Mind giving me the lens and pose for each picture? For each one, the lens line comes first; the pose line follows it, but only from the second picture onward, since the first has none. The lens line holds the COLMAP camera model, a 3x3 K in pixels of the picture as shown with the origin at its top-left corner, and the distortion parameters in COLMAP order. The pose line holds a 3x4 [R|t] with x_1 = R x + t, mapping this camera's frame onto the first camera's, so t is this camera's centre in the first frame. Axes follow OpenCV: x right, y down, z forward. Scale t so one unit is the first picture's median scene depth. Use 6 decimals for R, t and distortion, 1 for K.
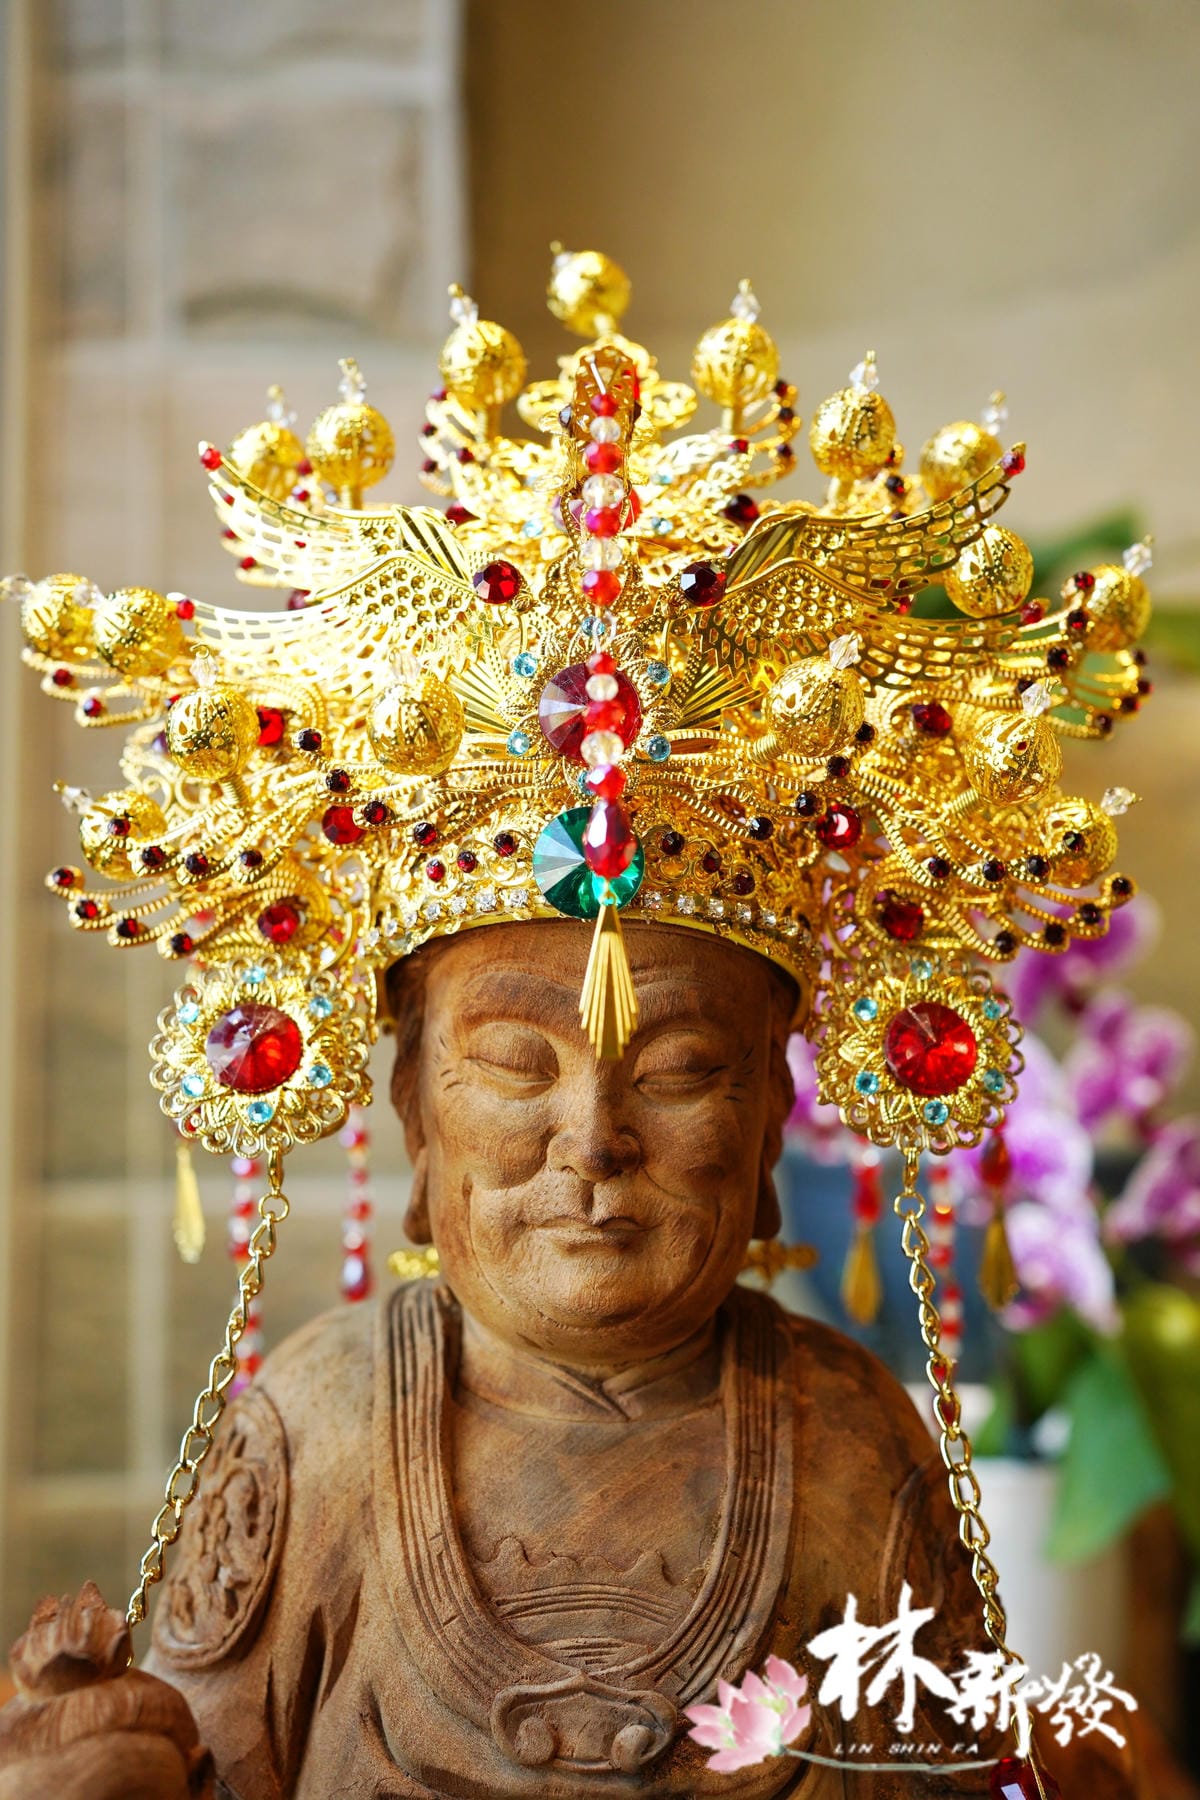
lens RADIAL K [[1769.0, 0, 625.4], [0, 1769.0, 907.0], [0, 0, 1]] dist [0.001284, 0.007749]
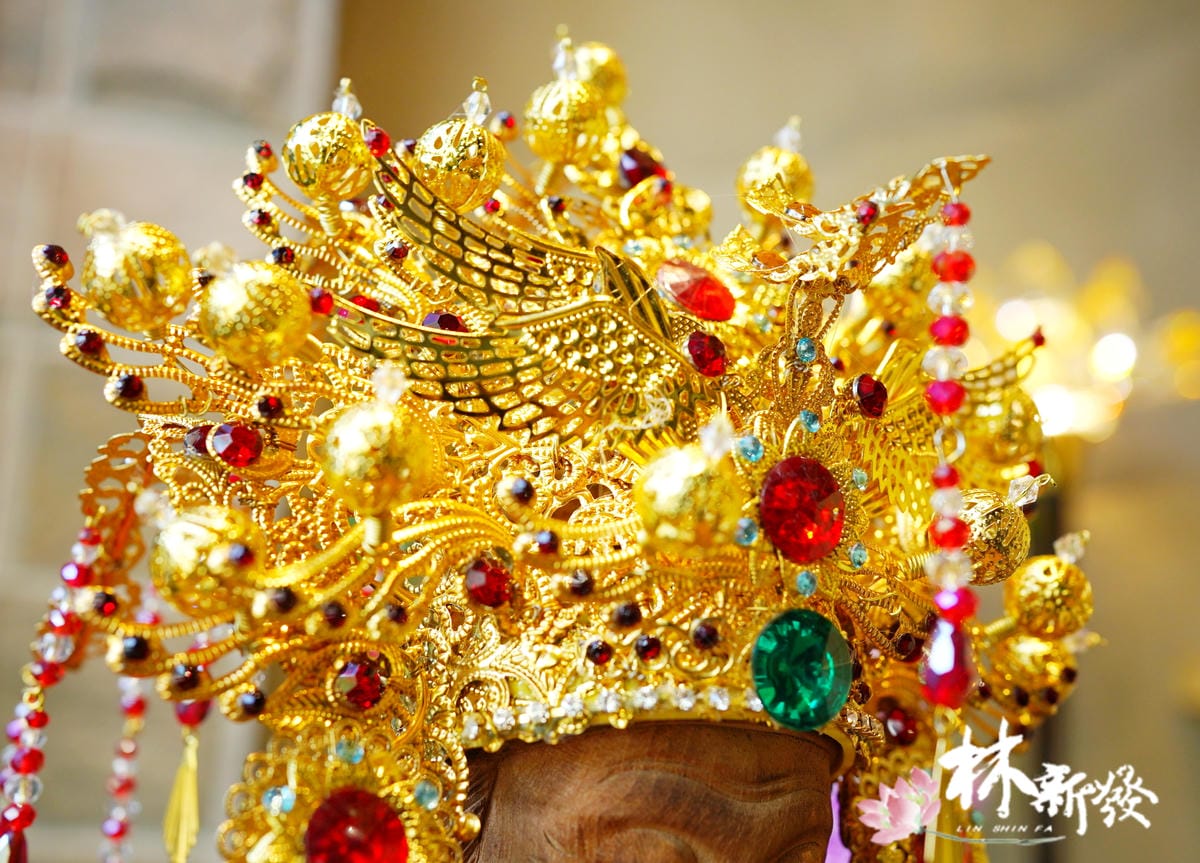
lens RADIAL K [[1329.2, 0, 551.8], [0, 1329.2, 431.0], [0, 0, 1]] dist [0.003493, 0.001453]
pose [[0.859811, 0.175505, 0.479503, -0.460997], [-0.115299, 0.981552, -0.152517, -0.024629], [-0.497425, 0.075850, 0.864185, 0.415067]]
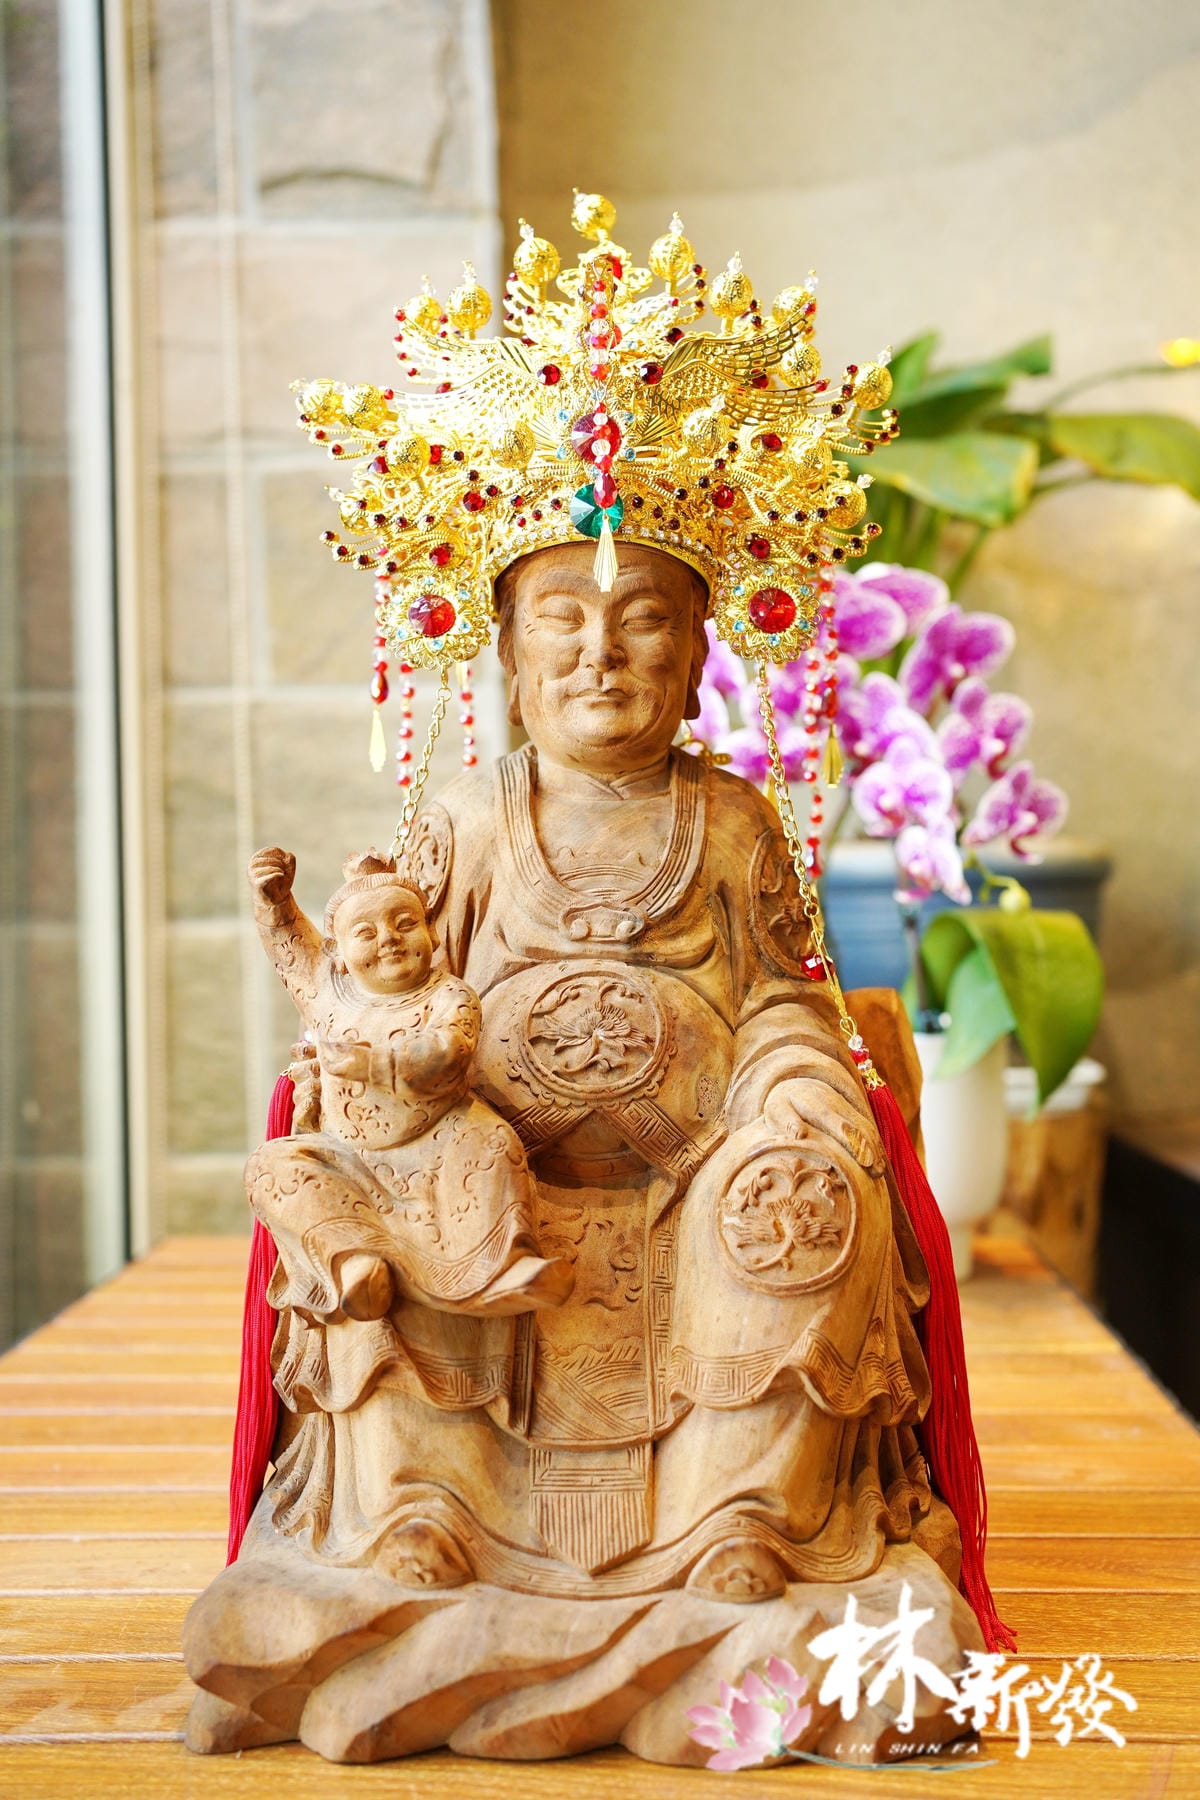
lens RADIAL K [[1839.4, 0, 624.4], [0, 1839.4, 892.0], [0, 0, 1]] dist [-0.003527, 0.006343]
pose [[0.999645, -0.017131, -0.020419, 0.044438], [0.018371, 0.997896, 0.062184, 0.266662], [0.019311, -0.062537, 0.997856, -1.087935]]
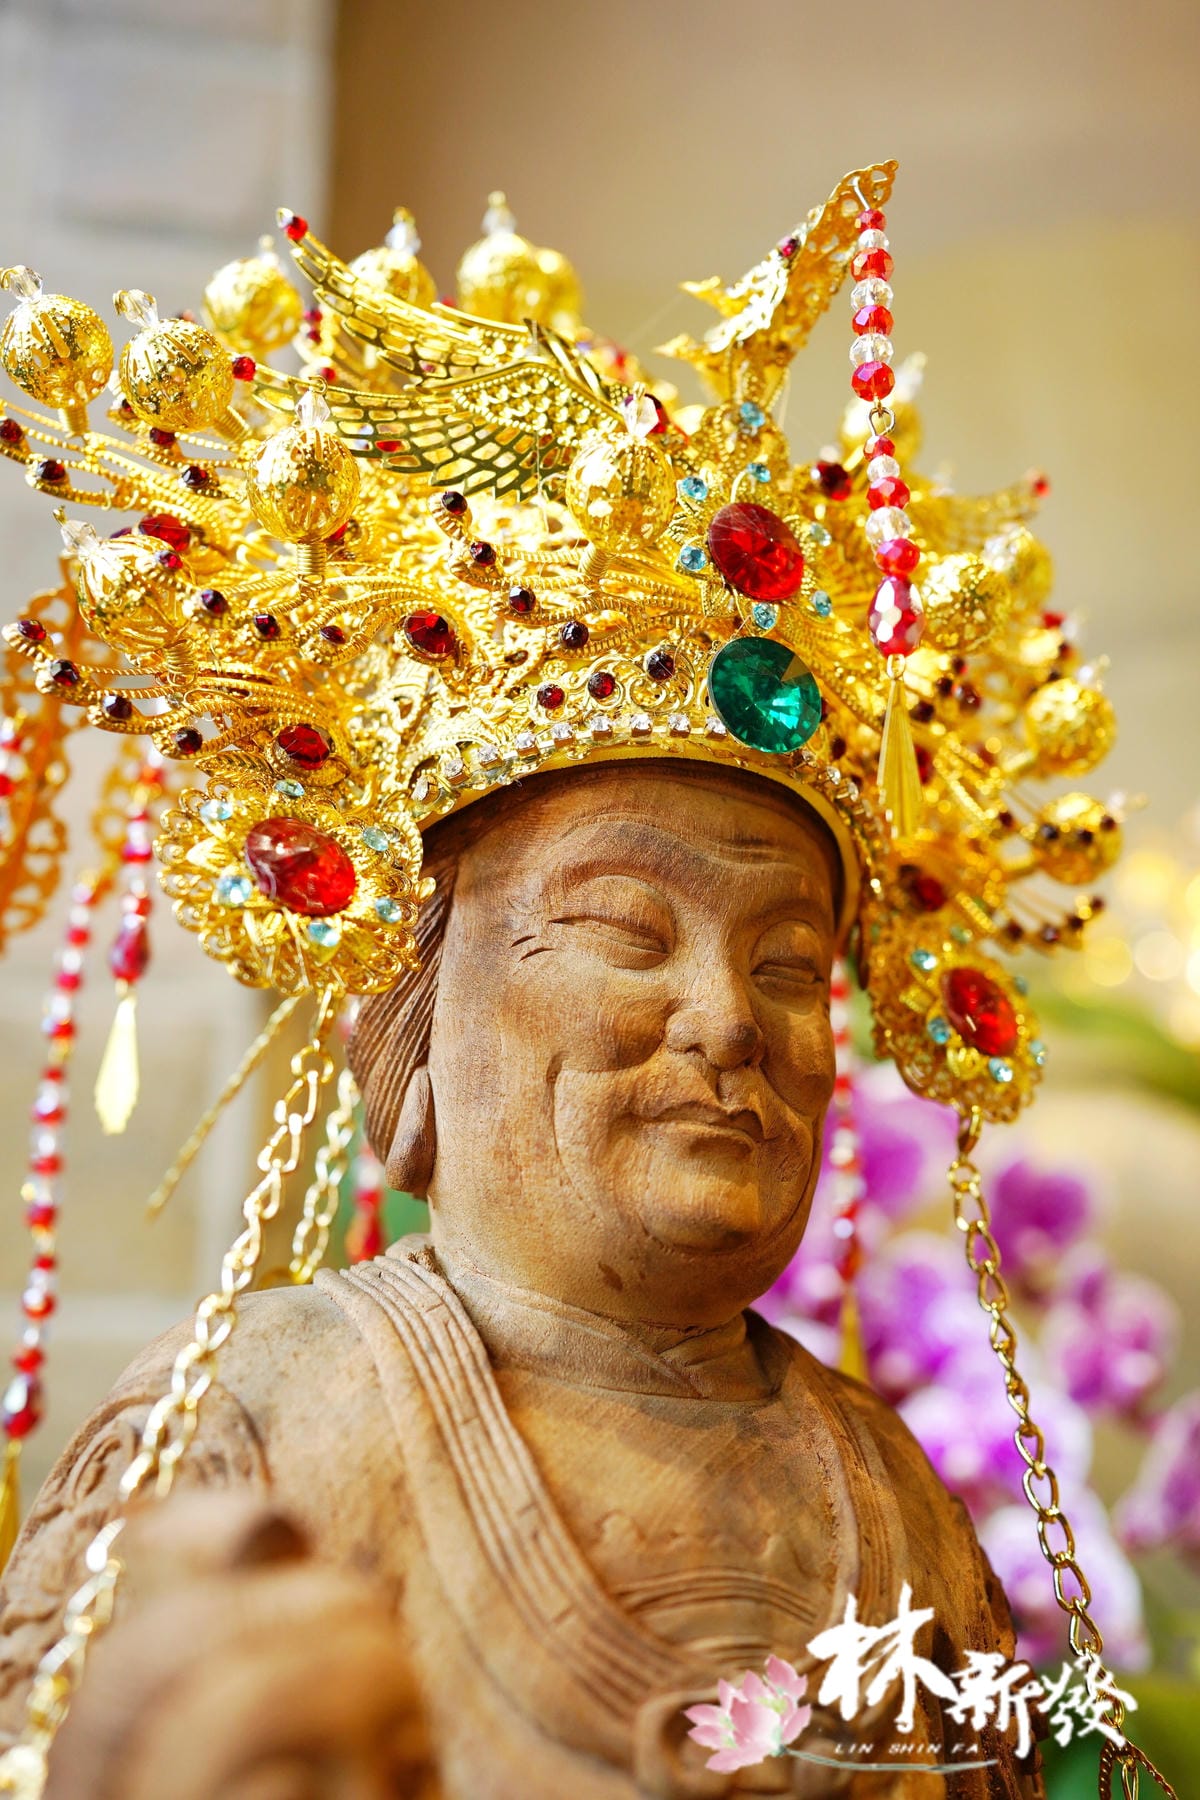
lens RADIAL K [[1839.4, 0, 624.4], [0, 1839.4, 892.0], [0, 0, 1]] dist [-0.003527, 0.006343]
pose [[0.873767, 0.189137, 0.448060, -0.445823], [-0.041321, 0.946821, -0.319095, 0.342013], [-0.484586, 0.260301, 0.835117, 0.265603]]
